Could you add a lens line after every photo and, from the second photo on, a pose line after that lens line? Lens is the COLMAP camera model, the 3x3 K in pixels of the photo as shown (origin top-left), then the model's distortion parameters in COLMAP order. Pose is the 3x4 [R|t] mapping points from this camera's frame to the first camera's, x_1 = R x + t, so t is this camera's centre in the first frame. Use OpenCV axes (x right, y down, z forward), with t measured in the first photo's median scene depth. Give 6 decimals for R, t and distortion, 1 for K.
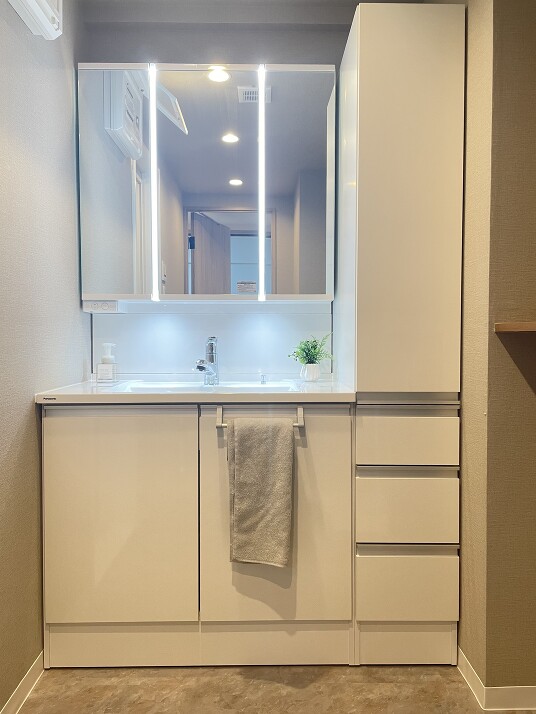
lens RADIAL K [[538.1, 0, 268.0], [0, 538.1, 357.0], [0, 0, 1]] dist [0.004279, -0.000523]
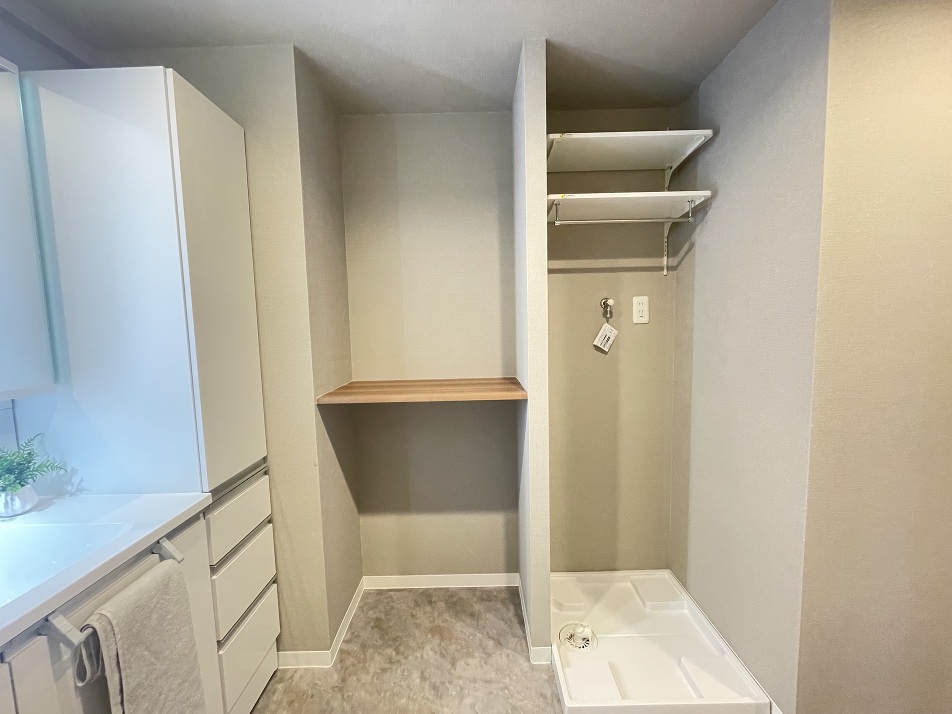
lens RADIAL K [[384.1, 0, 474.8], [0, 384.1, 356.2], [0, 0, 1]] dist [-0.003112, 0.000116]
pose [[0.024594, -0.091585, 0.995494, -0.485343], [0.054112, 0.994457, 0.090153, -0.214100], [-0.998232, 0.051651, 0.029413, 0.506381]]
